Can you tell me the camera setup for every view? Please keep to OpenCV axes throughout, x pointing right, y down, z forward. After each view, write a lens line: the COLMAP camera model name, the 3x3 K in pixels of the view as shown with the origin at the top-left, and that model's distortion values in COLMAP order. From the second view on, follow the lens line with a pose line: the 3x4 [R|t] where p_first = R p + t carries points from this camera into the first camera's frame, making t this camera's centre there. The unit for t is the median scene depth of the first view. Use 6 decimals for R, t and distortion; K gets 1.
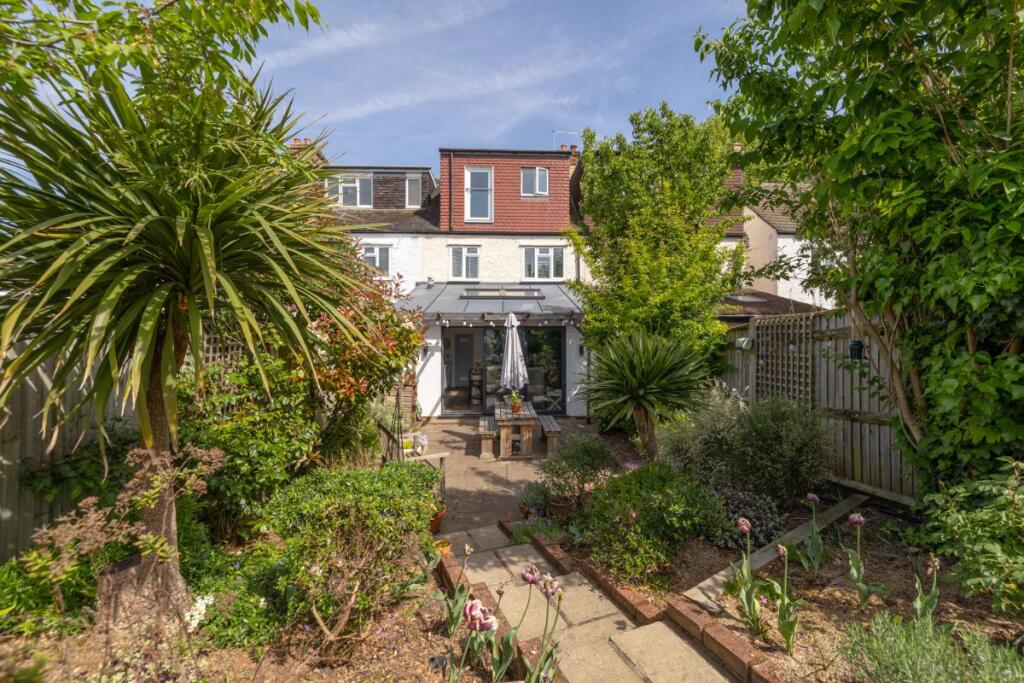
lens RADIAL K [[440.0, 0, 511.9], [0, 440.0, 340.2], [0, 0, 1]] dist [0.000373, 0.000055]
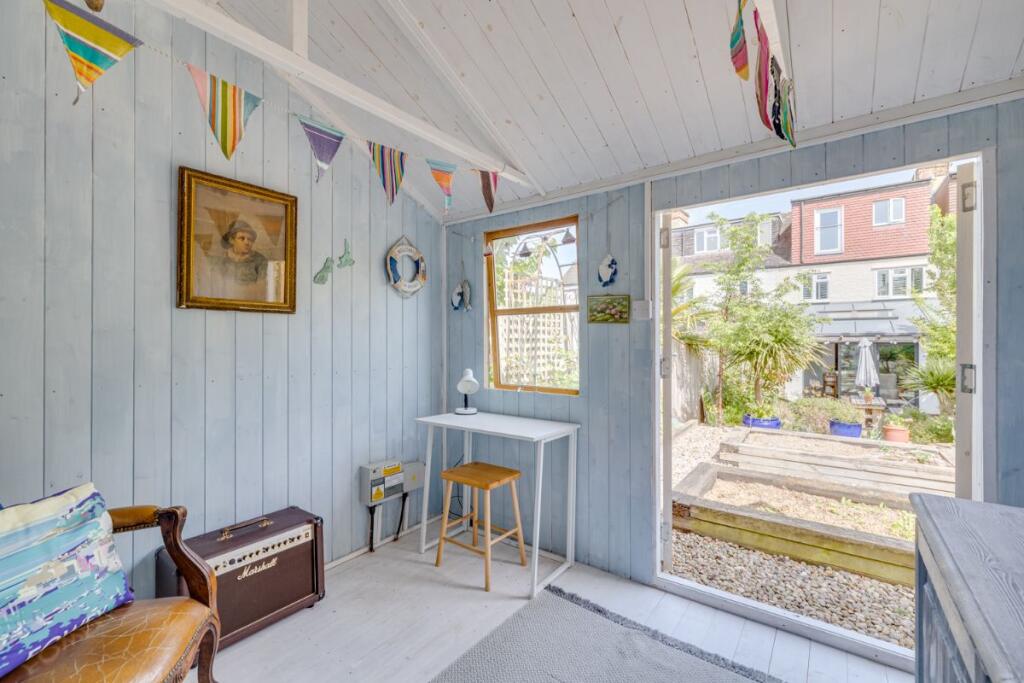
lens RADIAL K [[438.8, 0, 515.8], [0, 438.8, 340.7], [0, 0, 1]] dist [0.002287, 0.001344]
pose [[0.787010, -0.003547, -0.616930, -0.006538], [0.004124, 0.999991, -0.000488, -0.028145], [0.616926, -0.002160, 0.787018, -0.504020]]
